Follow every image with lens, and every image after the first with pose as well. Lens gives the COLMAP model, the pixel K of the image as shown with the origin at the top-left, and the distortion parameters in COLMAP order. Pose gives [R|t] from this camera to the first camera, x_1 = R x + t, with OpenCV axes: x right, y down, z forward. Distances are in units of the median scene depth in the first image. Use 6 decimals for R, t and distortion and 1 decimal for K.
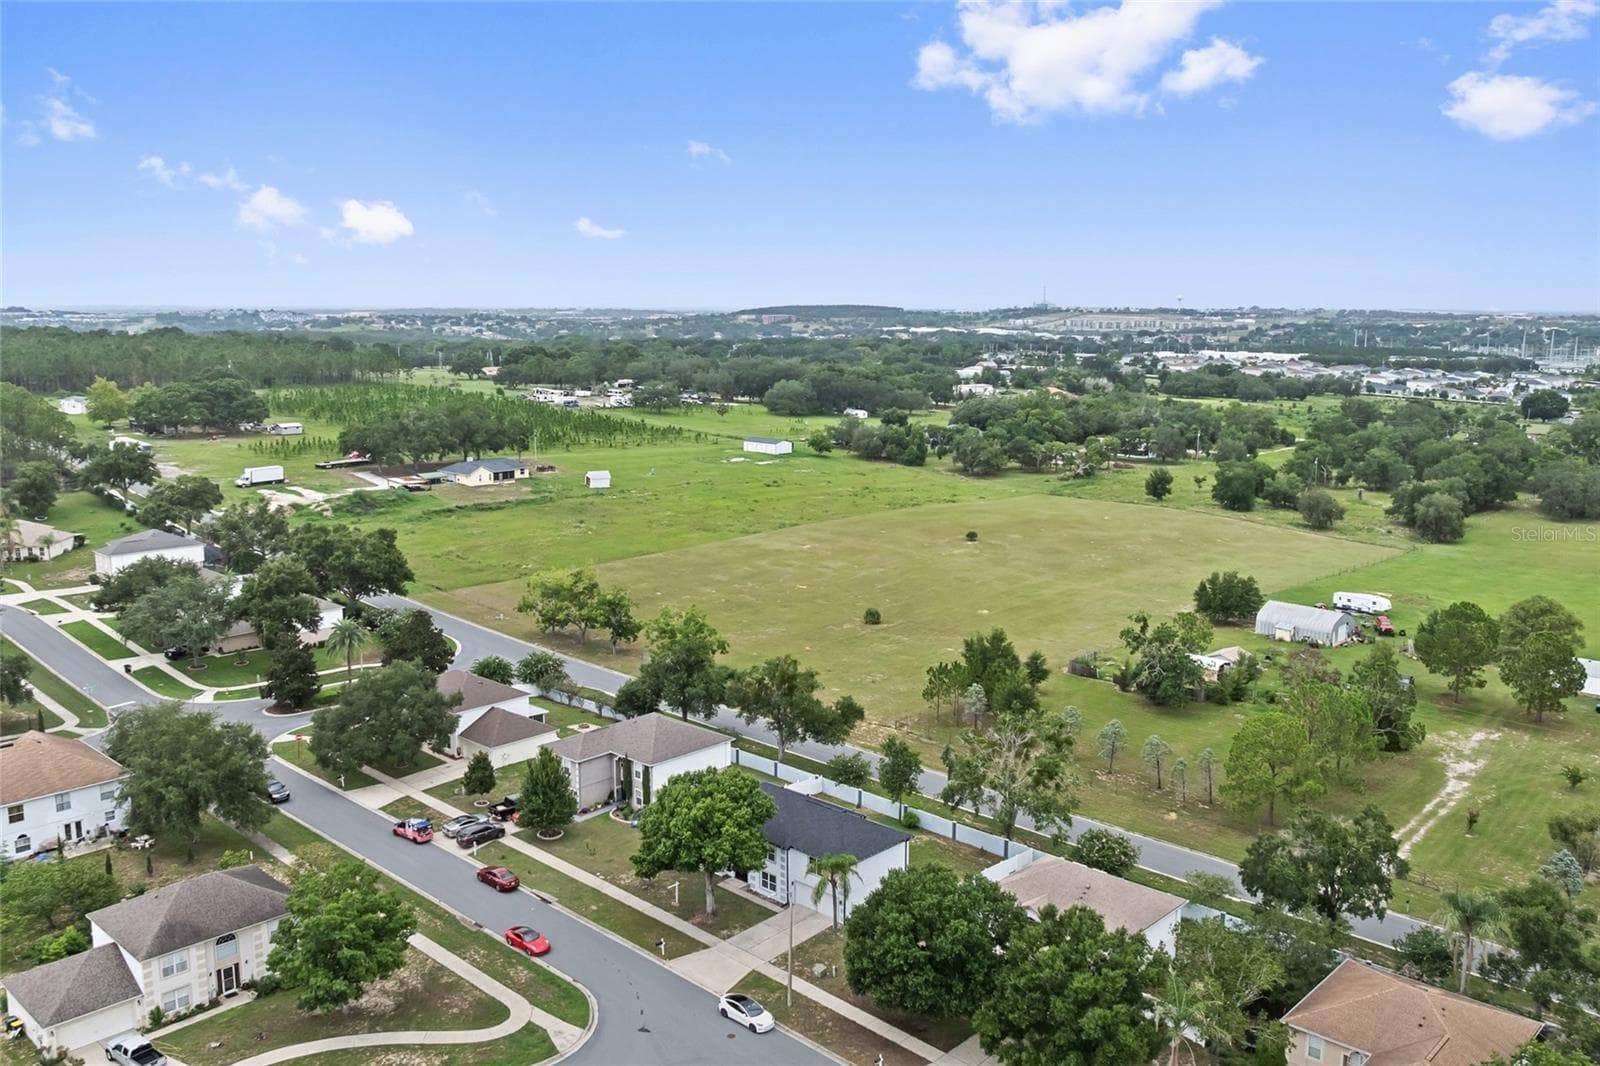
lens RADIAL K [[1319.6, 0, 796.5], [0, 1319.6, 600.2], [0, 0, 1]] dist [-0.000127, -0.055321]
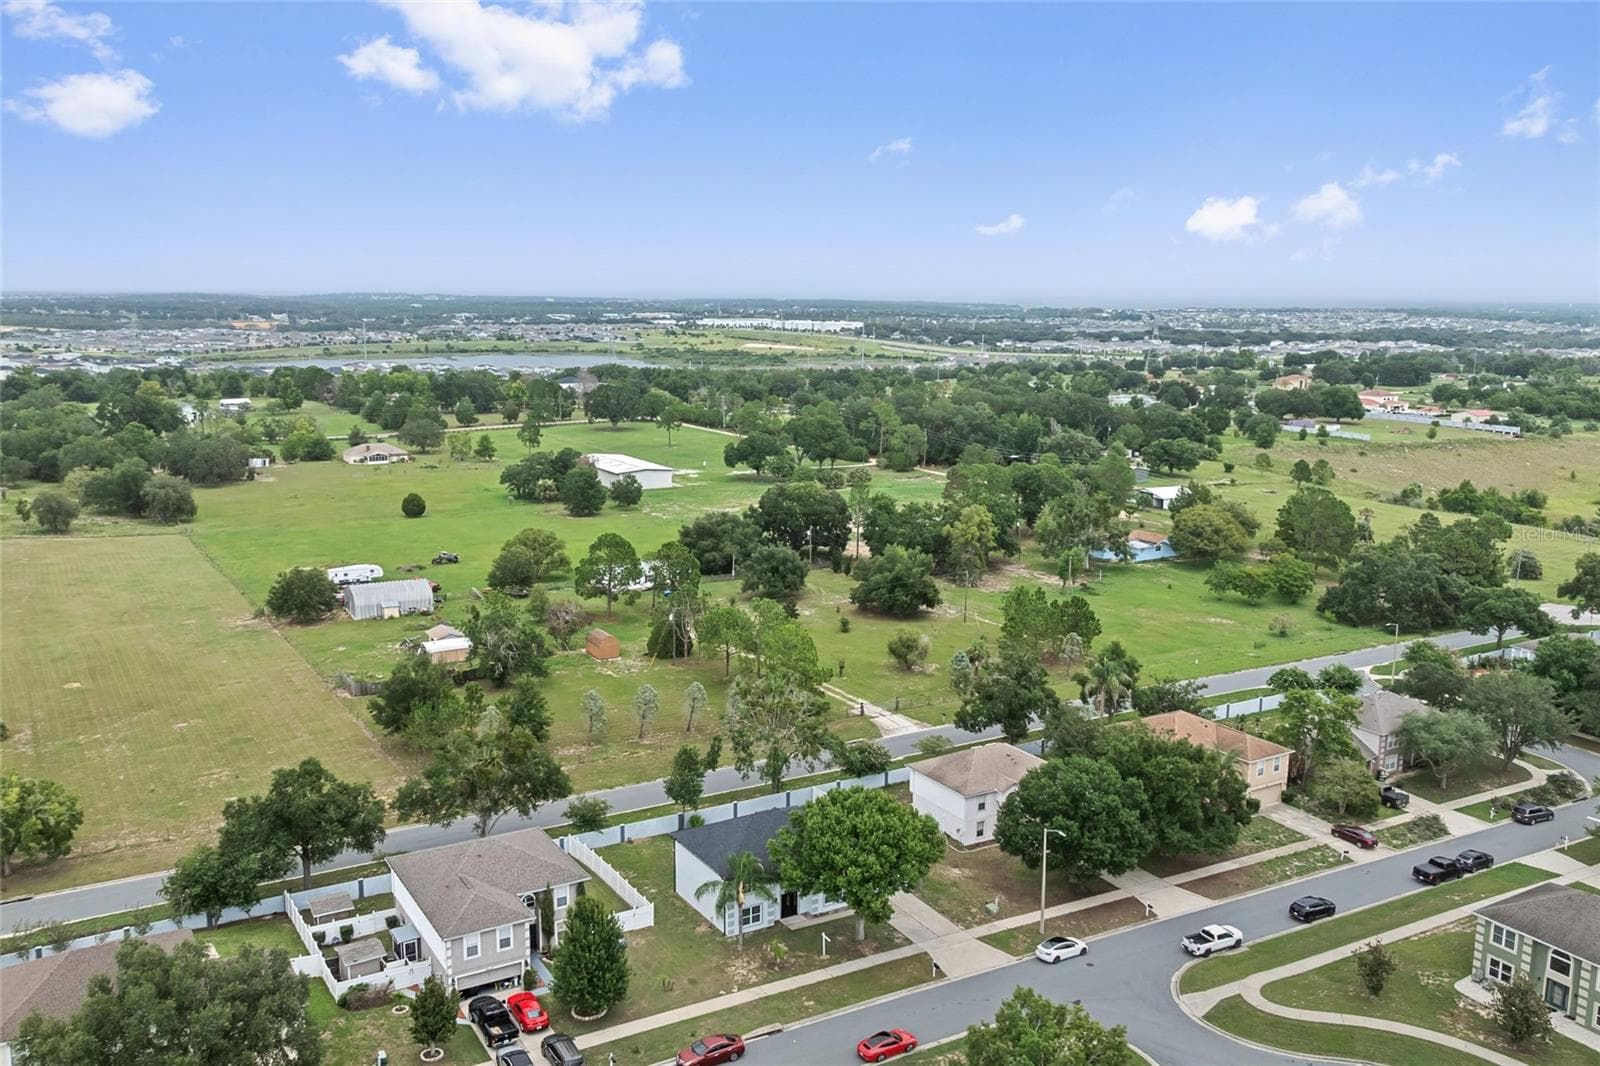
lens RADIAL K [[1319.6, 0, 796.5], [0, 1319.6, 600.2], [0, 0, 1]] dist [-0.000127, -0.055321]
pose [[0.279789, -0.224299, 0.933492, -0.492911], [0.205195, 0.963829, 0.170086, -0.092097], [-0.937877, 0.143960, 0.315694, 0.382904]]
